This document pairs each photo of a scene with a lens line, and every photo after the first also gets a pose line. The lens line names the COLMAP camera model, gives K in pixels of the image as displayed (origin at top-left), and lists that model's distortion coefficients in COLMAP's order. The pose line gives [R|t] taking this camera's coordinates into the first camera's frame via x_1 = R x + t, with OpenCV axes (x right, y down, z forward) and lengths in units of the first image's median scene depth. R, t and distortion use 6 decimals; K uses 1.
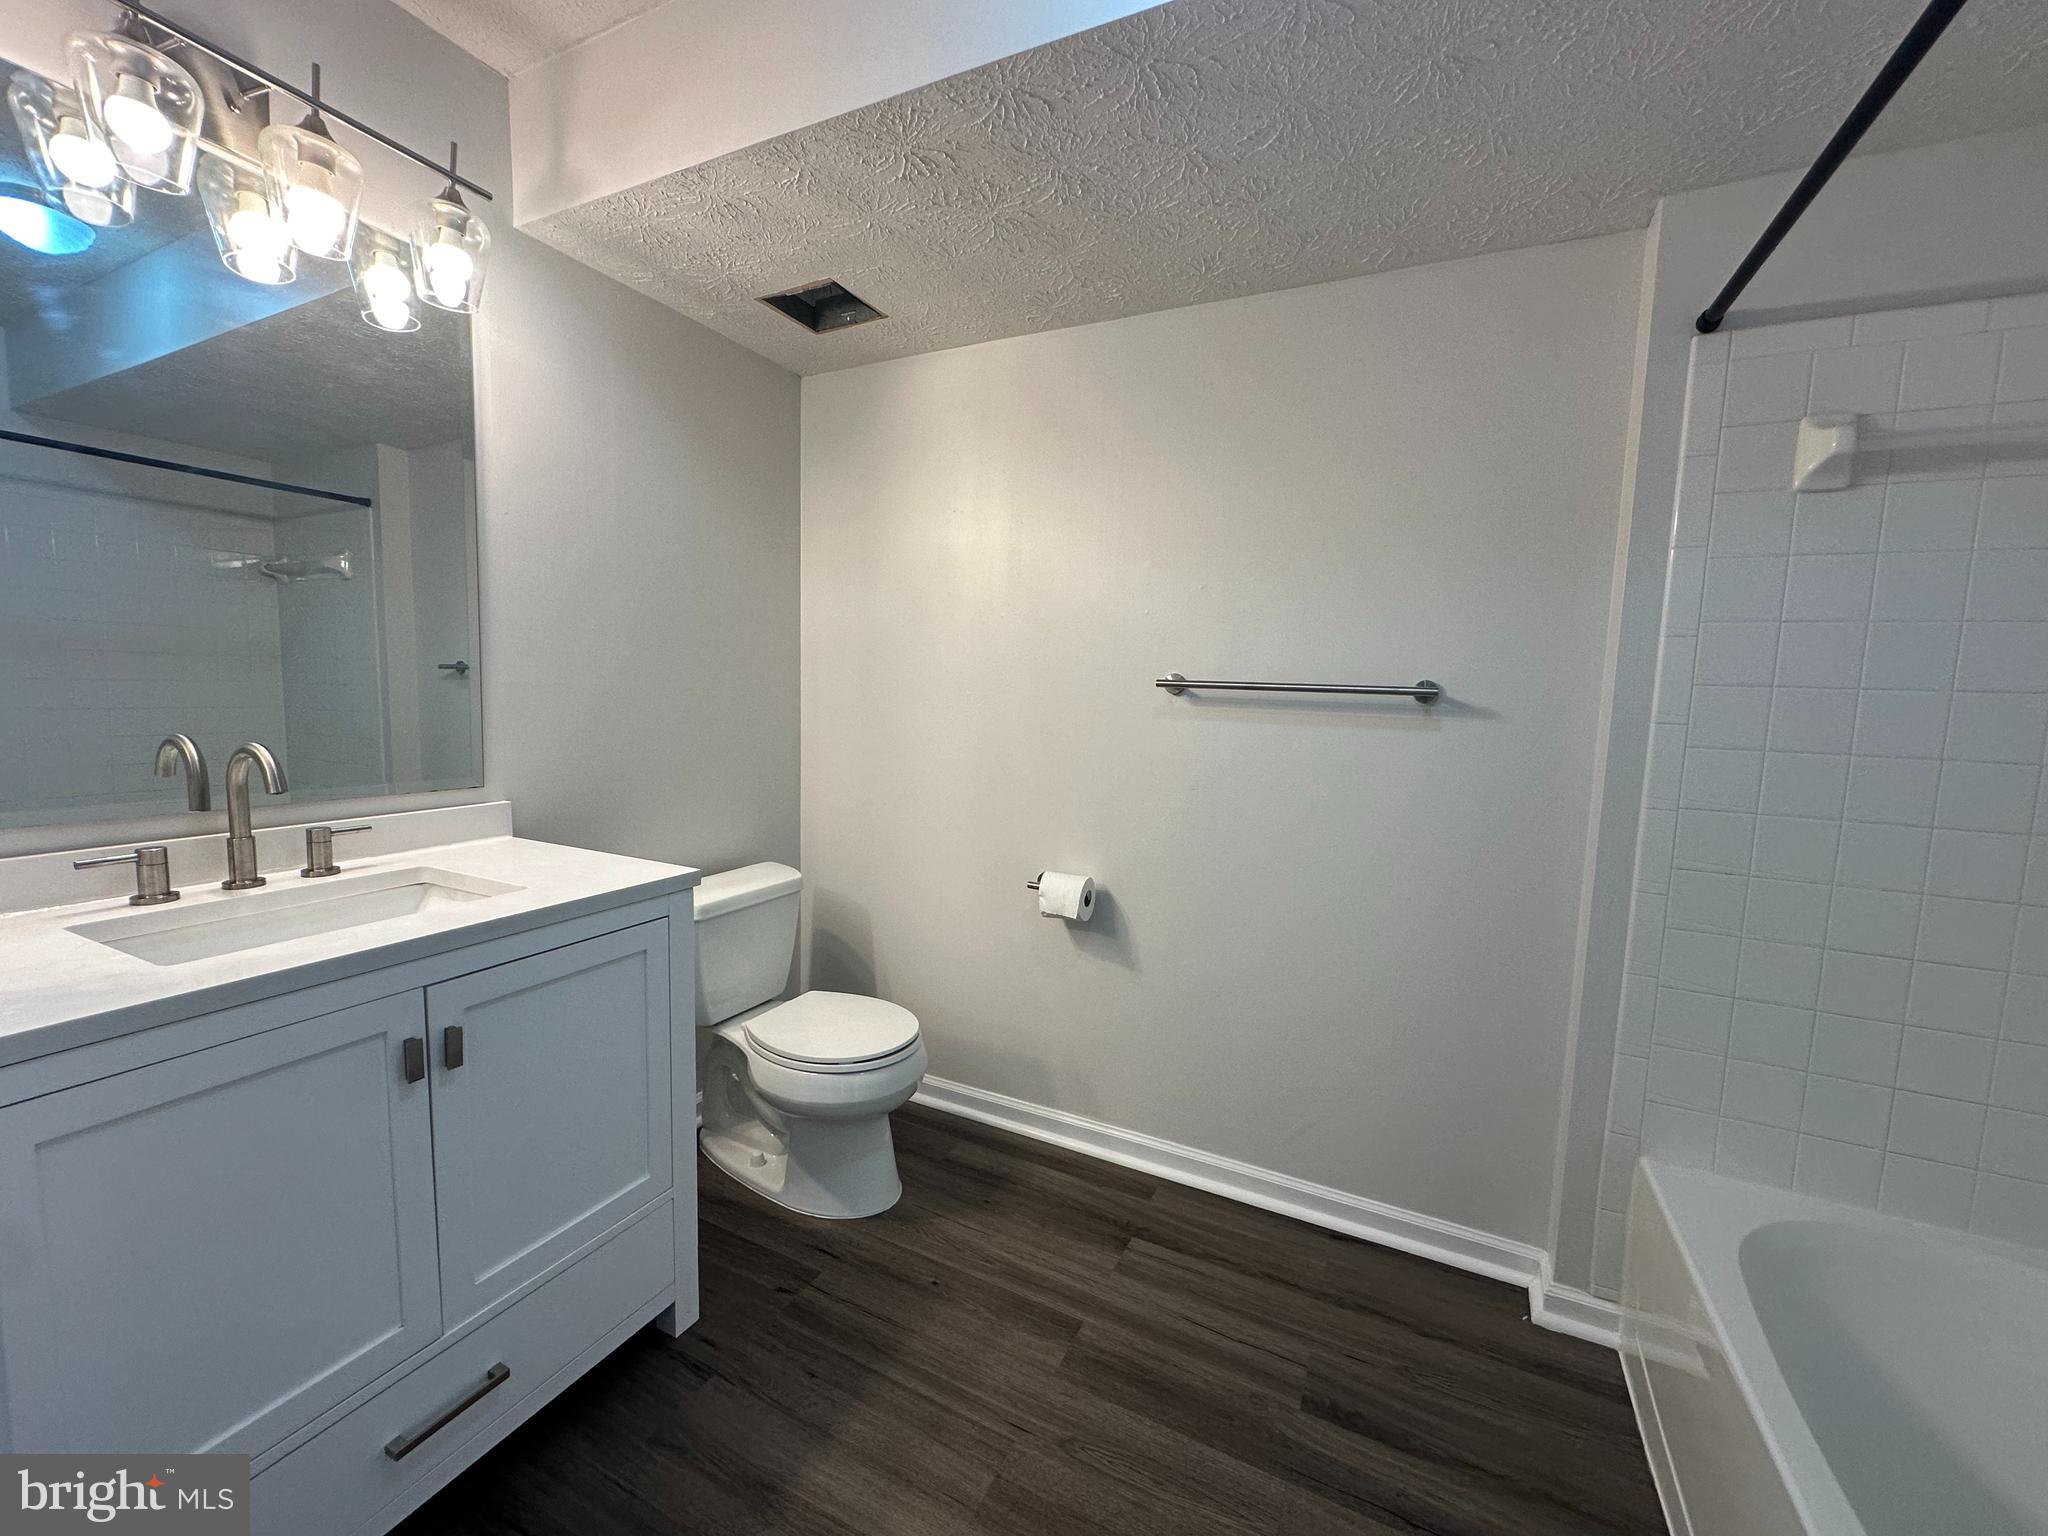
lens RADIAL K [[819.8, 0, 1021.5], [0, 819.8, 770.8], [0, 0, 1]] dist [0.001611, 0.000235]
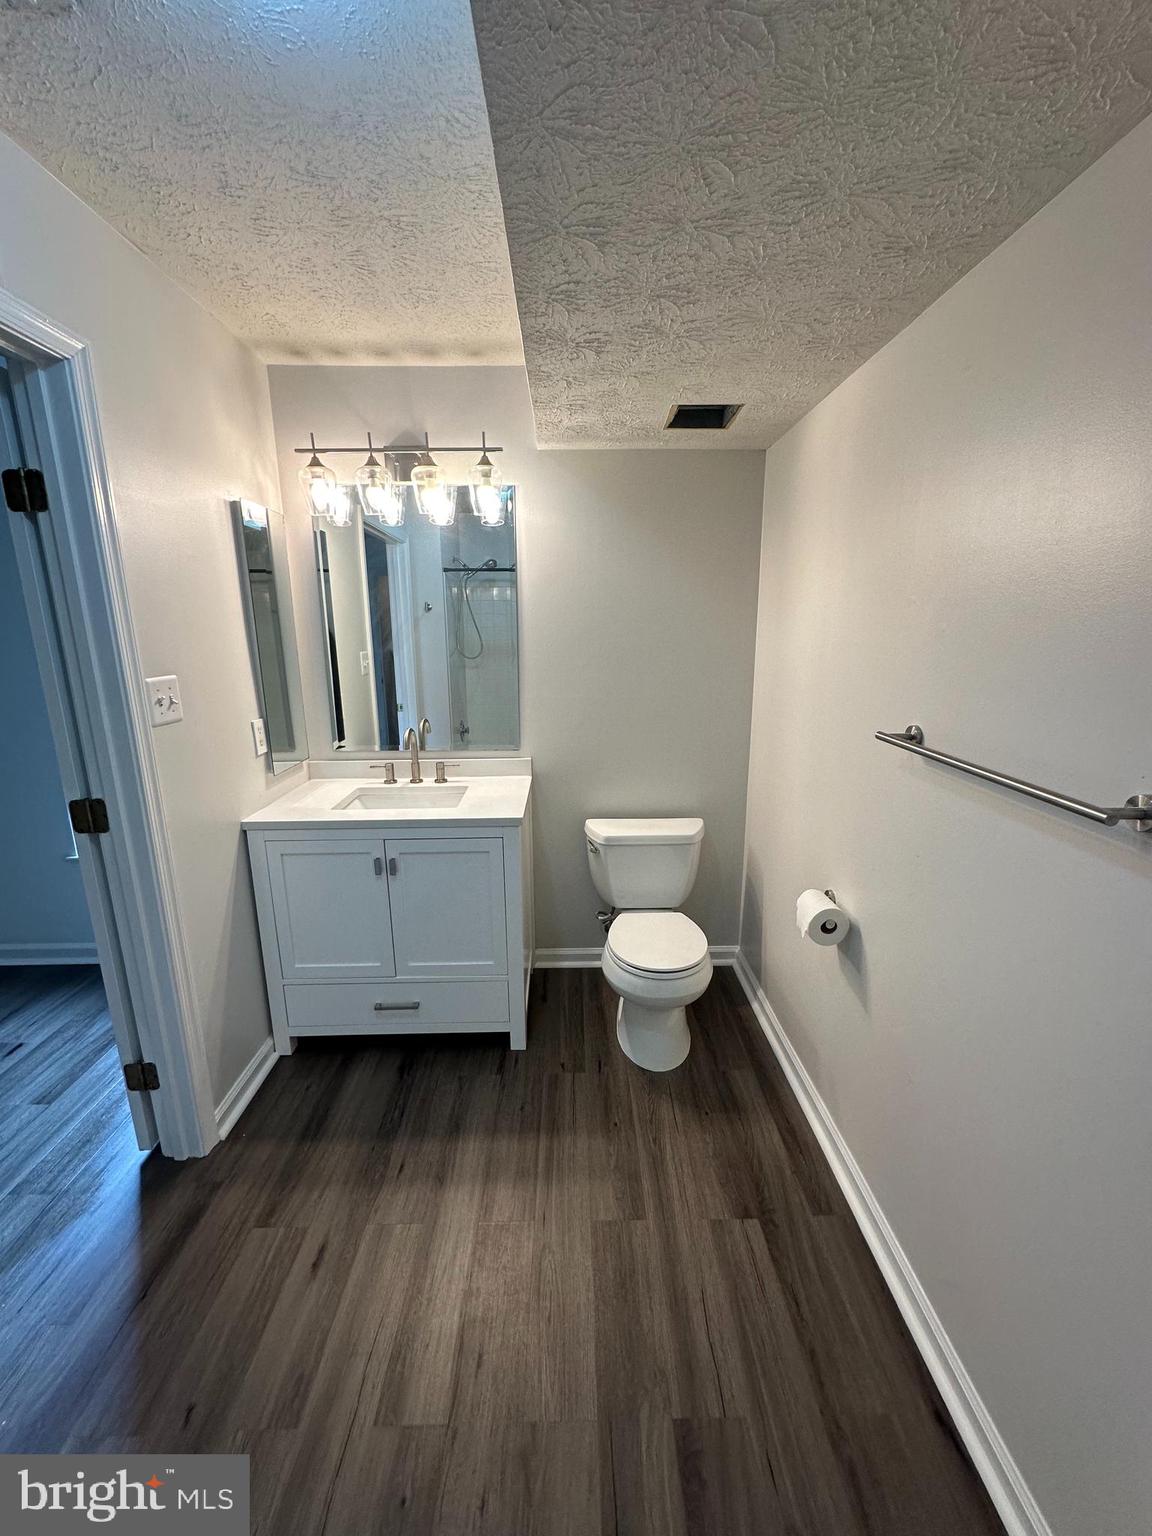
lens RADIAL K [[614.9, 0, 576.0], [0, 614.9, 768.0], [0, 0, 1]] dist [0.001611, 0.000235]
pose [[0.457770, 0.170446, -0.872579, 0.767879], [-0.069144, 0.985304, 0.156191, -0.191263], [0.886378, -0.011166, 0.462828, 0.453272]]
